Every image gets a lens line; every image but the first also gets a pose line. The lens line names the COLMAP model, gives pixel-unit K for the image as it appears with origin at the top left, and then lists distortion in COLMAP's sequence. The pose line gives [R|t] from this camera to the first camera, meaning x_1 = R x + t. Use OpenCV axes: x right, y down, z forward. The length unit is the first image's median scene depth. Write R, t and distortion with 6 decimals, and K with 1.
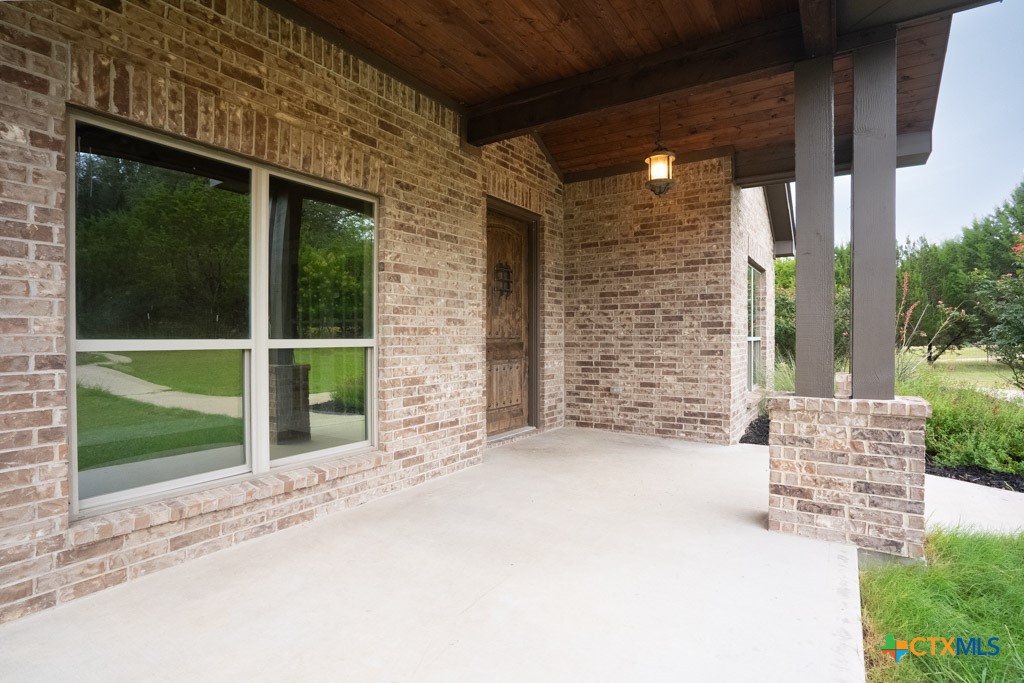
lens RADIAL K [[514.6, 0, 512.0], [0, 514.6, 341.5], [0, 0, 1]] dist [-0.037220, 0.000615]
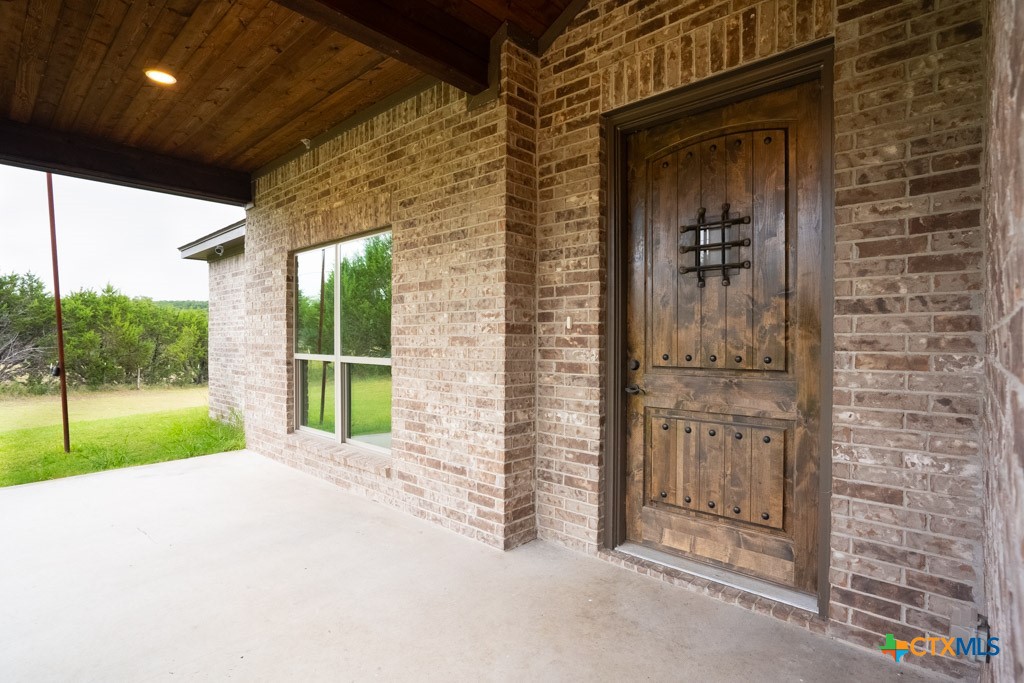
lens RADIAL K [[514.6, 0, 512.0], [0, 514.6, 341.5], [0, 0, 1]] dist [-0.037220, 0.000615]
pose [[-0.161694, 0.005458, -0.986826, 0.661192], [-0.011921, 0.999901, 0.007484, -0.045518], [0.986769, 0.012974, -0.161613, 1.242219]]
